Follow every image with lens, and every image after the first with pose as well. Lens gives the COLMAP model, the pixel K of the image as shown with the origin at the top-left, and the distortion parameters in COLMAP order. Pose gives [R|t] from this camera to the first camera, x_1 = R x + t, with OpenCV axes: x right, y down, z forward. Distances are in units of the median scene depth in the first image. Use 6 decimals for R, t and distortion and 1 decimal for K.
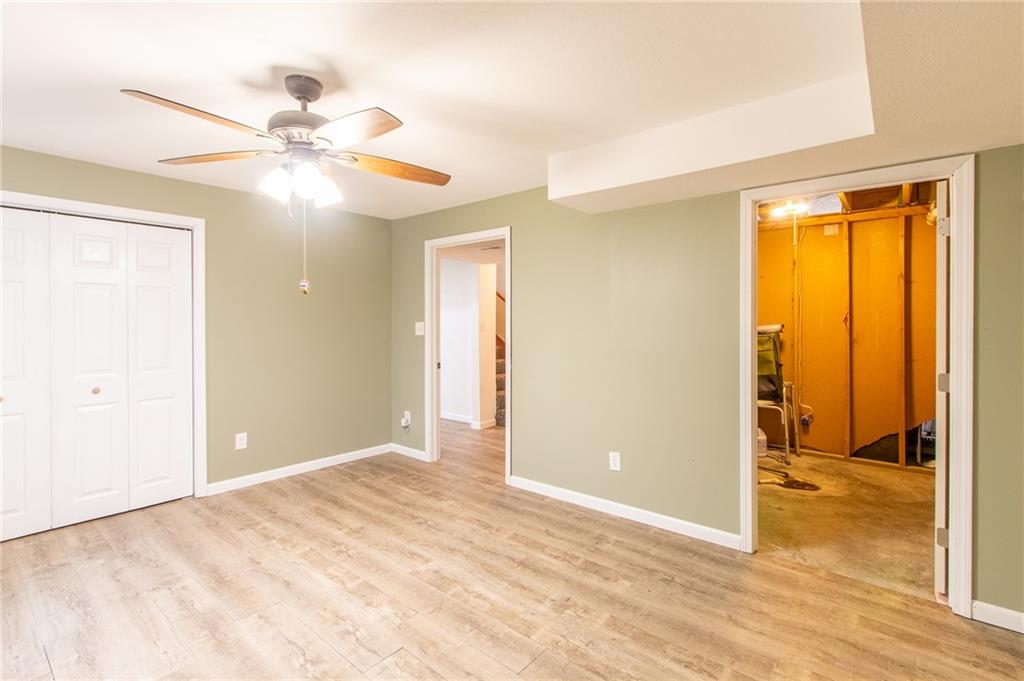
lens RADIAL K [[467.5, 0, 492.2], [0, 467.5, 326.0], [0, 0, 1]] dist [0.040165, -0.000407]
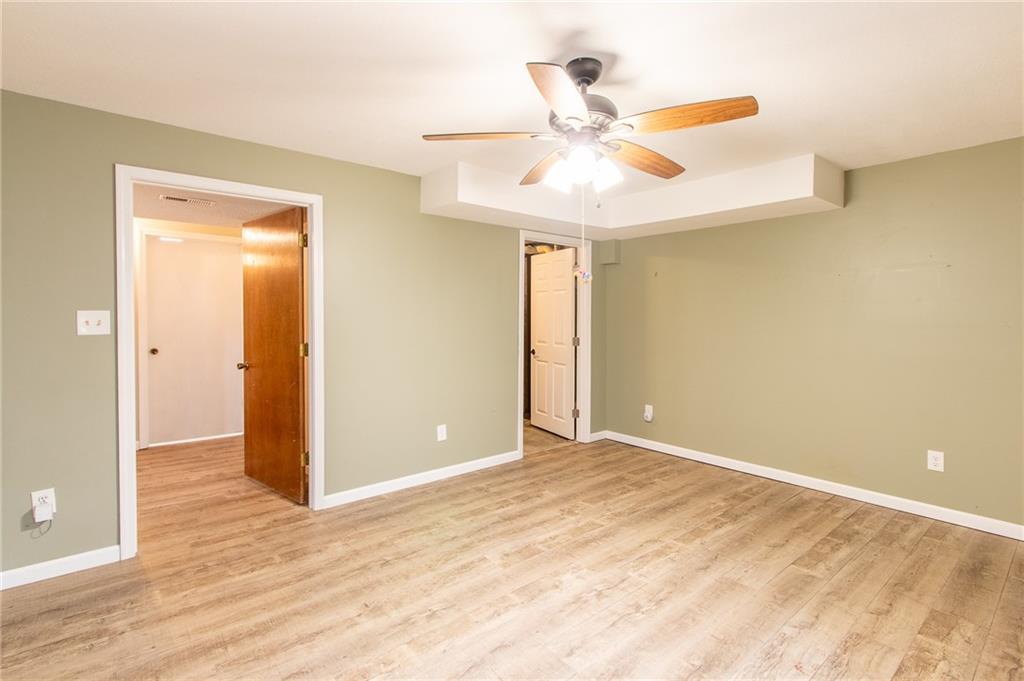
lens RADIAL K [[467.5, 0, 510.0], [0, 467.5, 338.8], [0, 0, 1]] dist [0.040165, -0.000407]
pose [[0.166933, -0.036727, 0.985284, -0.973588], [-0.013993, 0.999117, 0.039613, -0.009623], [-0.985869, -0.020400, 0.166271, 0.698805]]
